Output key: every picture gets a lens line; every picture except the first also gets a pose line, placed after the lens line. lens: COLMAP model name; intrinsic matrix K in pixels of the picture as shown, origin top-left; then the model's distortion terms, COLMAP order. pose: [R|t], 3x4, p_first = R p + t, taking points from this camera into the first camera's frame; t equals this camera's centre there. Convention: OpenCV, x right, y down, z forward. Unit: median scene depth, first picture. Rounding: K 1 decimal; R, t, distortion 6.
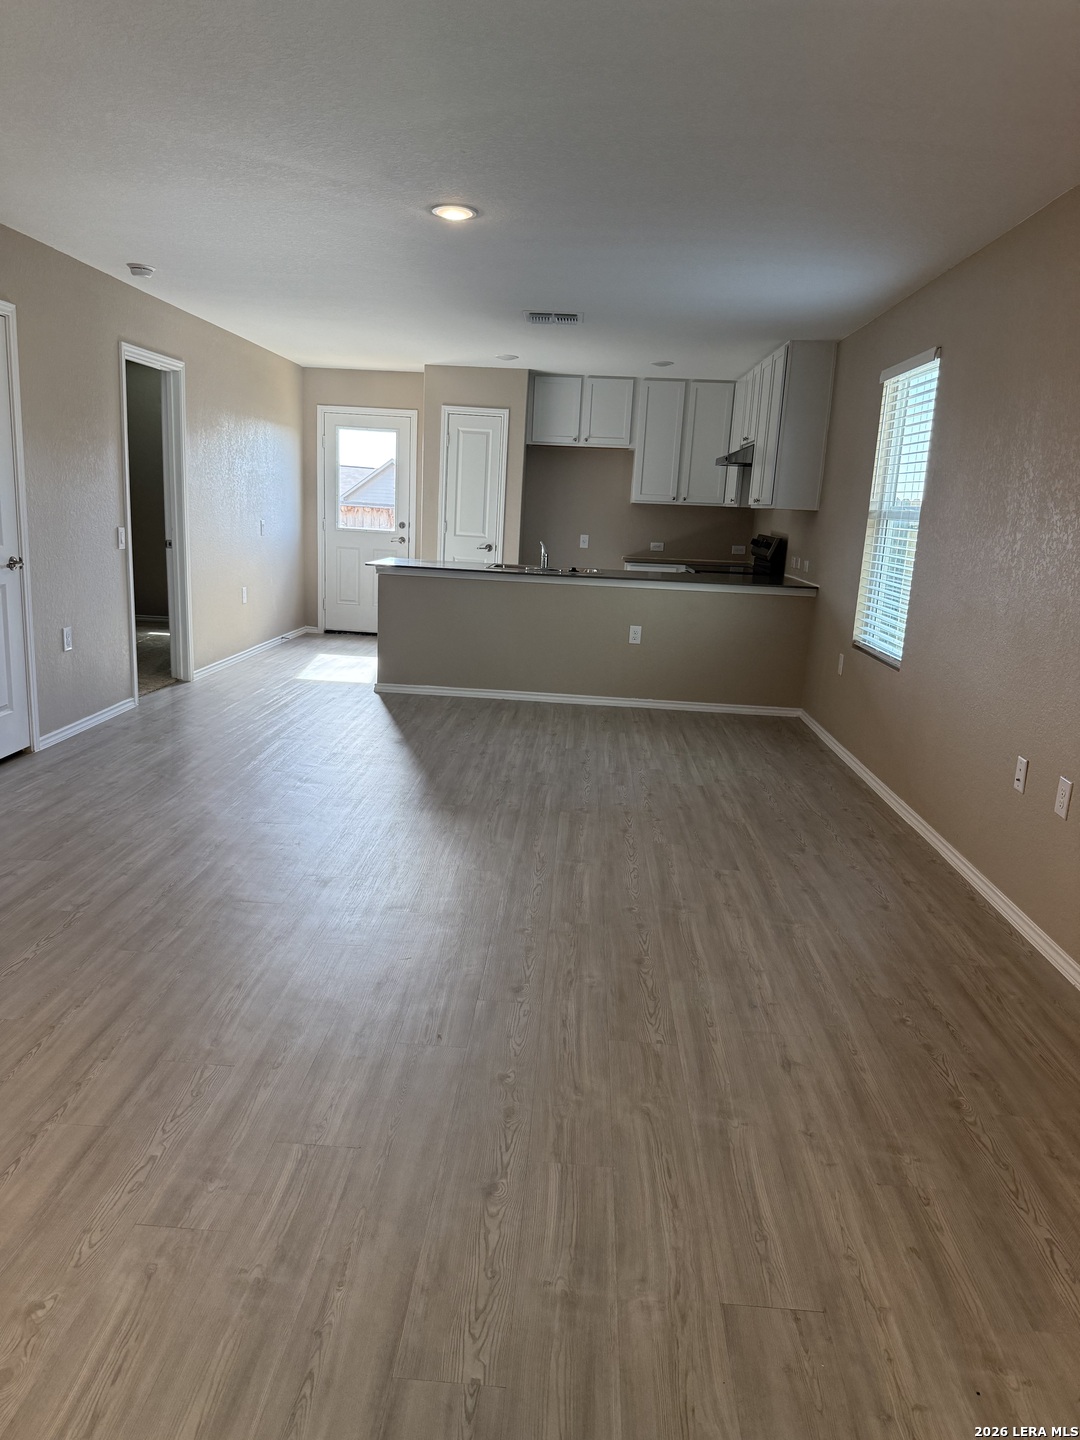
lens RADIAL K [[1020.6, 0, 553.1], [0, 1020.6, 724.8], [0, 0, 1]] dist [0.055408, -0.070544]
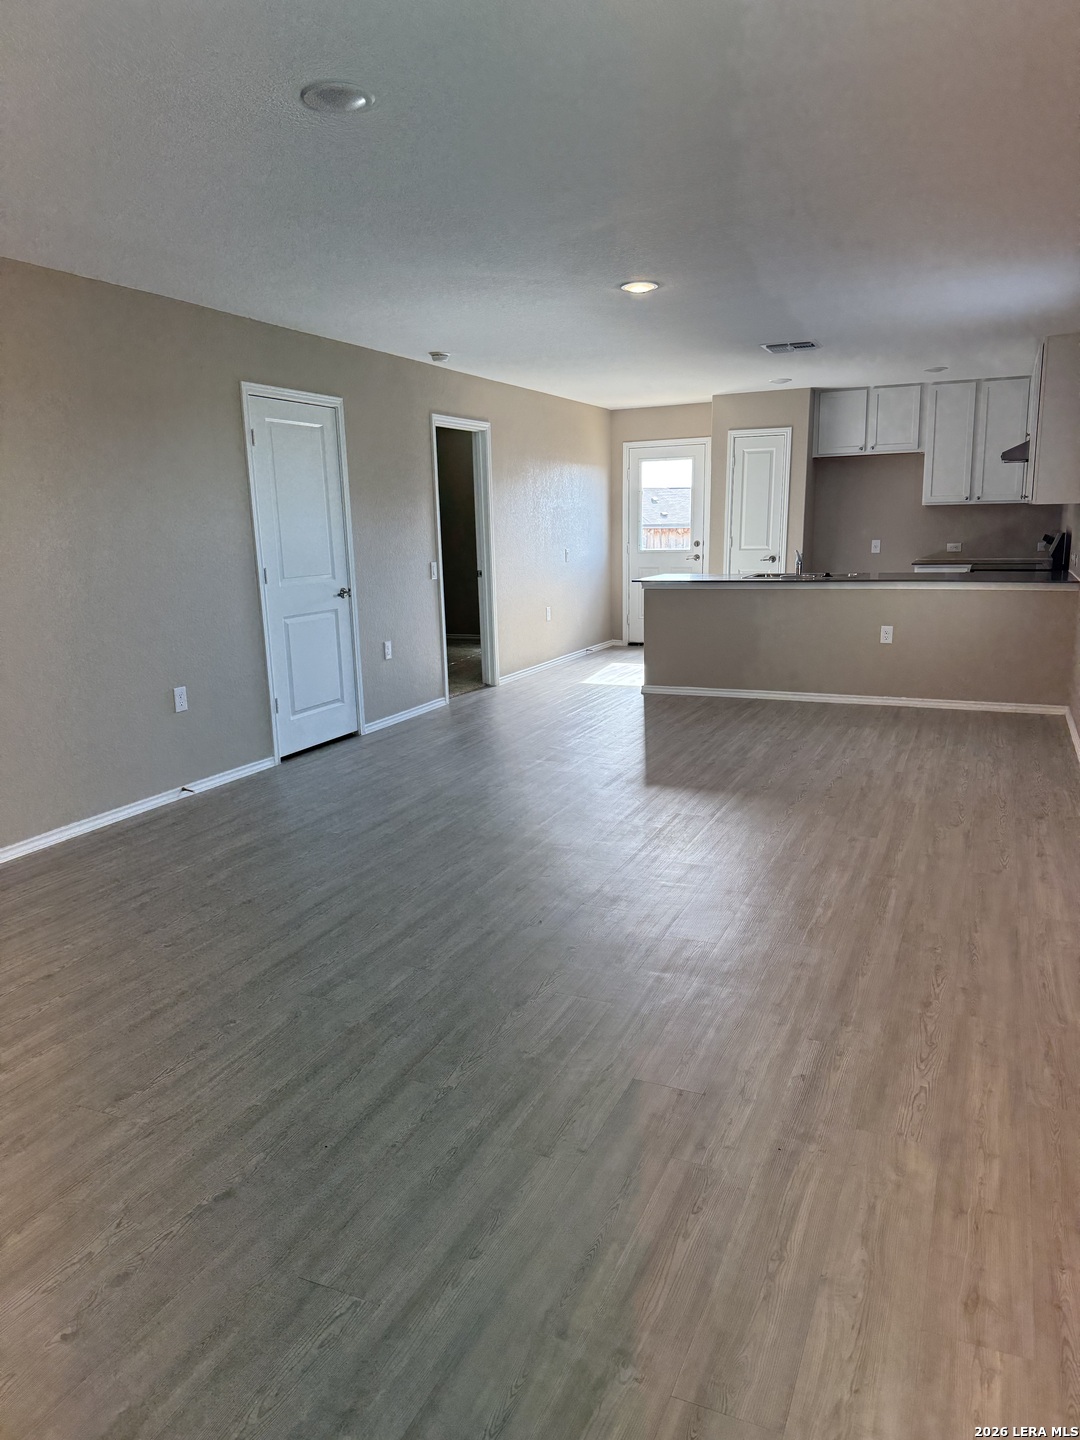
lens RADIAL K [[1020.6, 0, 535.5], [0, 1020.6, 734.3], [0, 0, 1]] dist [0.055408, -0.070544]
pose [[0.926835, 0.005865, -0.375423, 0.140572], [-0.009657, 0.999920, -0.008220, 0.023771], [0.375344, 0.011244, 0.926817, -0.092820]]
